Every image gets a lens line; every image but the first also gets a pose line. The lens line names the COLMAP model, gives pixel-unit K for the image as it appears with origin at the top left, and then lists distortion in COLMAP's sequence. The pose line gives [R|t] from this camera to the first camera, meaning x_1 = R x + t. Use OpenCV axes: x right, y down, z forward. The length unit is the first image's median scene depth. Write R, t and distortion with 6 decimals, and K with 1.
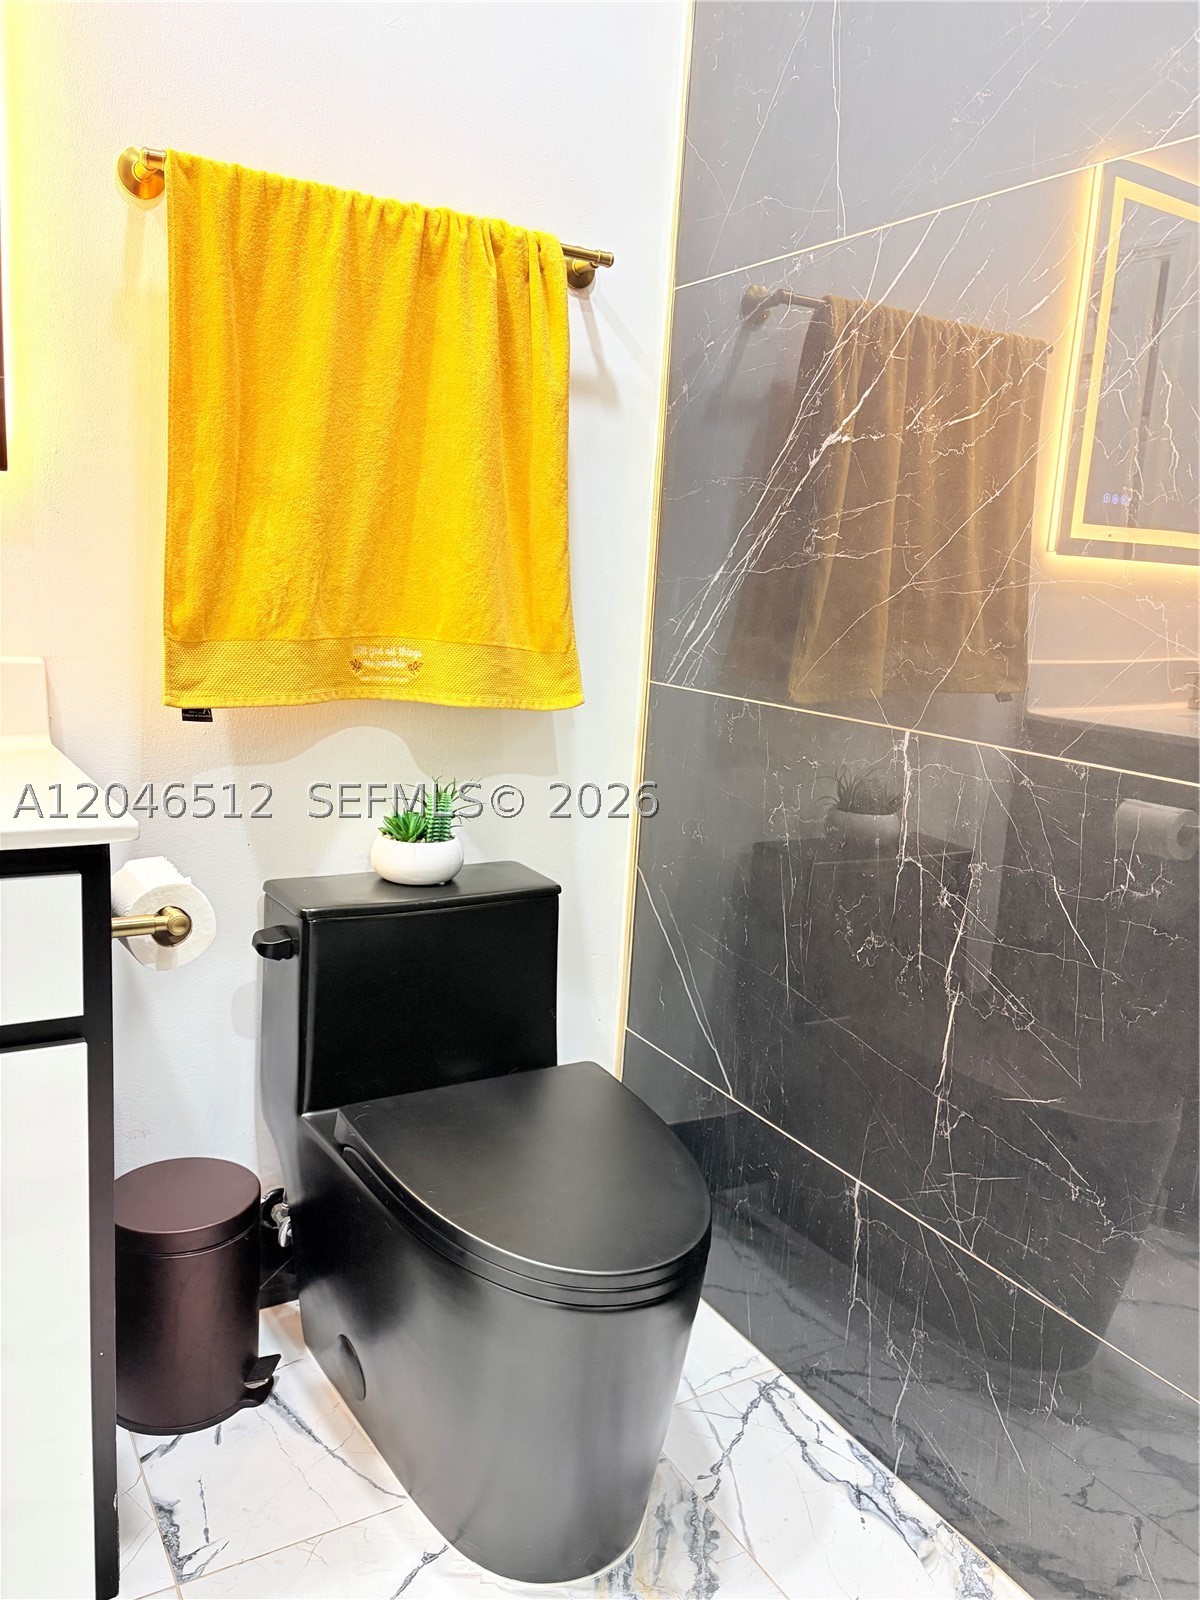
lens RADIAL K [[1203.9, 0, 595.5], [0, 1203.9, 799.5], [0, 0, 1]] dist [0.044654, -0.049872]
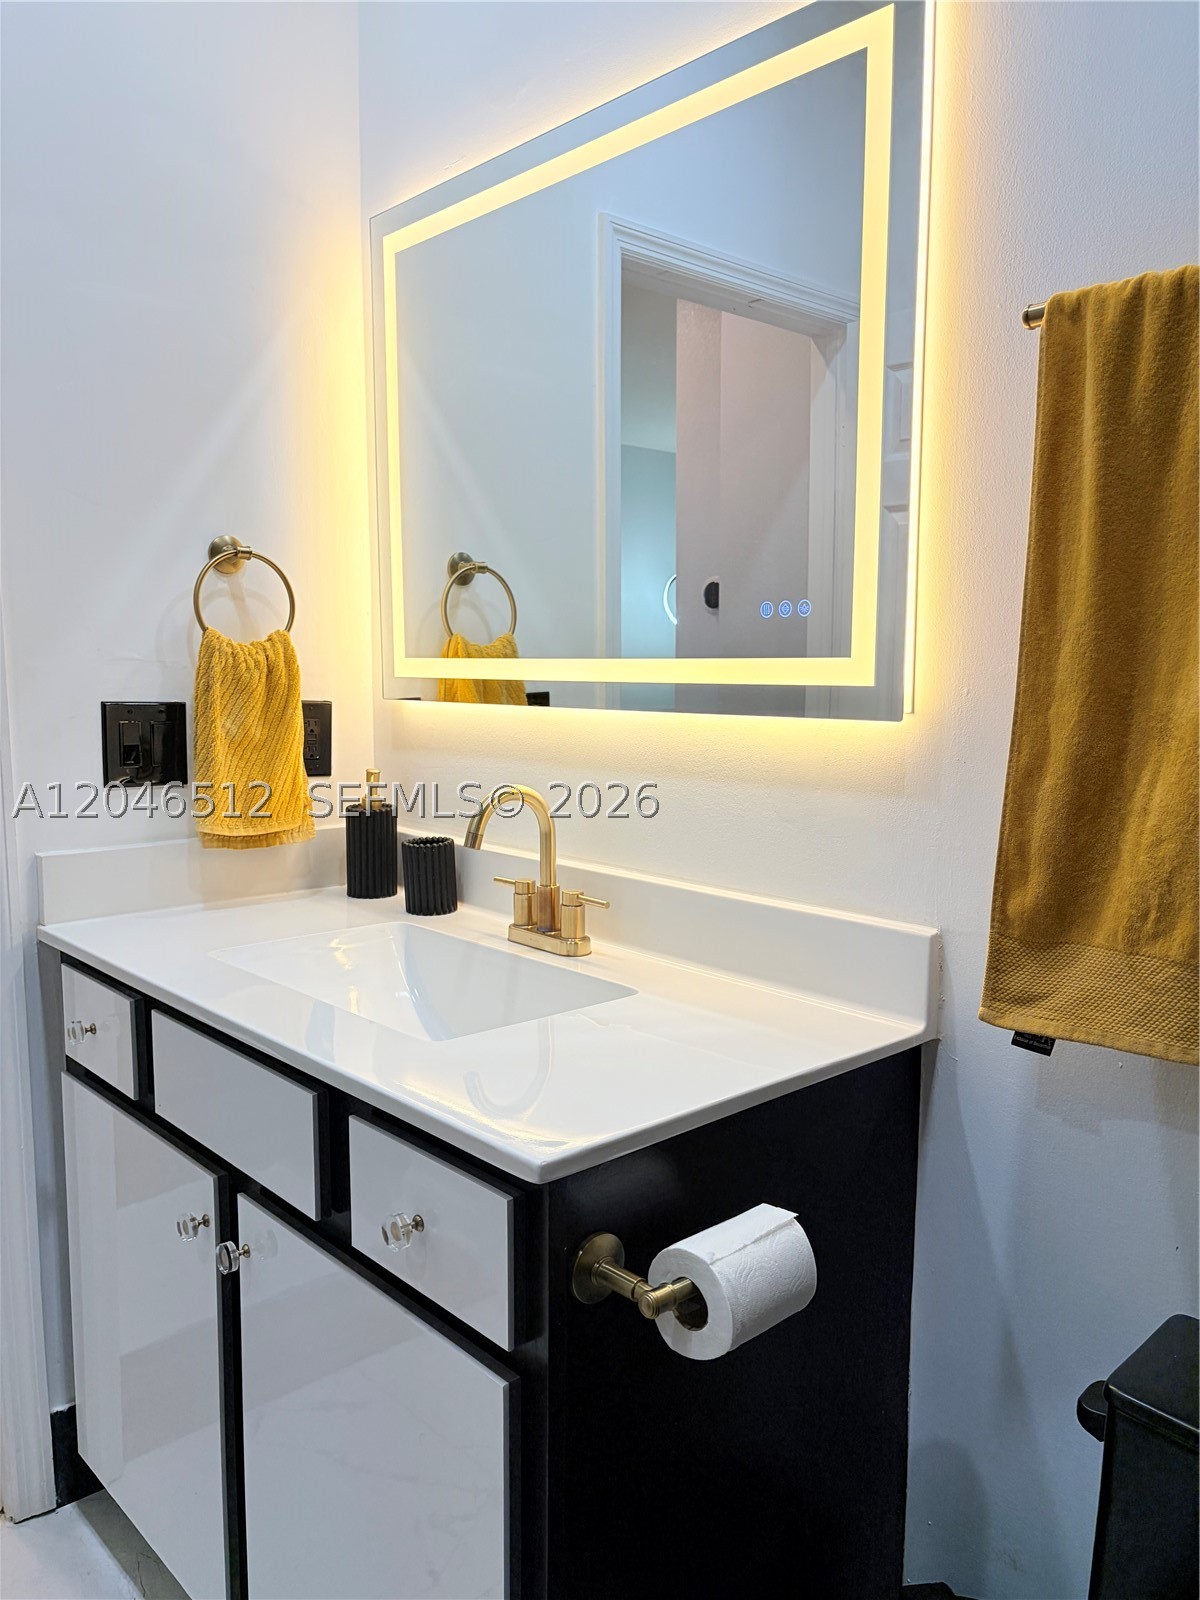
lens RADIAL K [[1203.9, 0, 598.3], [0, 1203.9, 806.5], [0, 0, 1]] dist [0.044654, -0.049872]
pose [[0.209025, 0.055769, -0.976319, 0.306399], [-0.169967, 0.985249, 0.019890, -0.175073], [0.963026, 0.161785, 0.215421, 0.563483]]
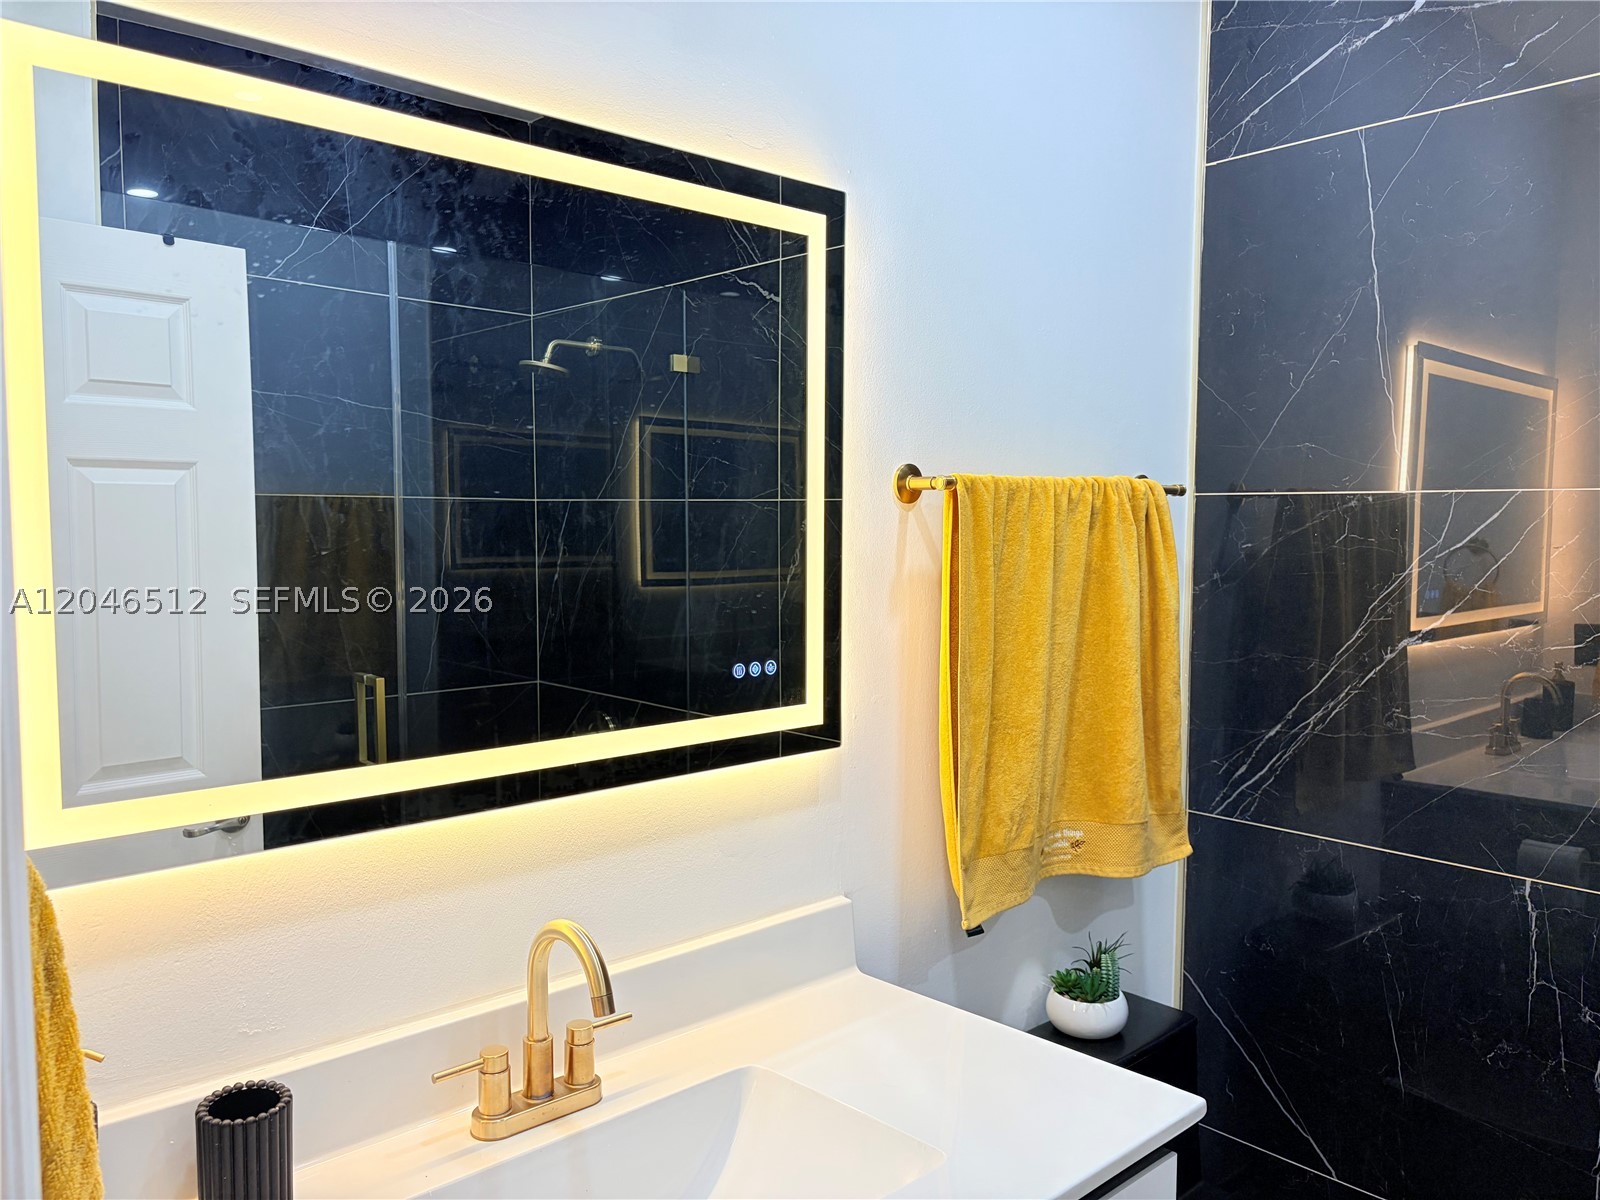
lens RADIAL K [[1203.9, 0, 803.9], [0, 1203.9, 601.7], [0, 0, 1]] dist [0.044654, -0.049872]
pose [[0.977700, -0.069537, 0.198158, -0.680796], [0.090414, 0.991038, -0.098329, -0.275227], [-0.189545, 0.114052, 0.975226, -0.122234]]
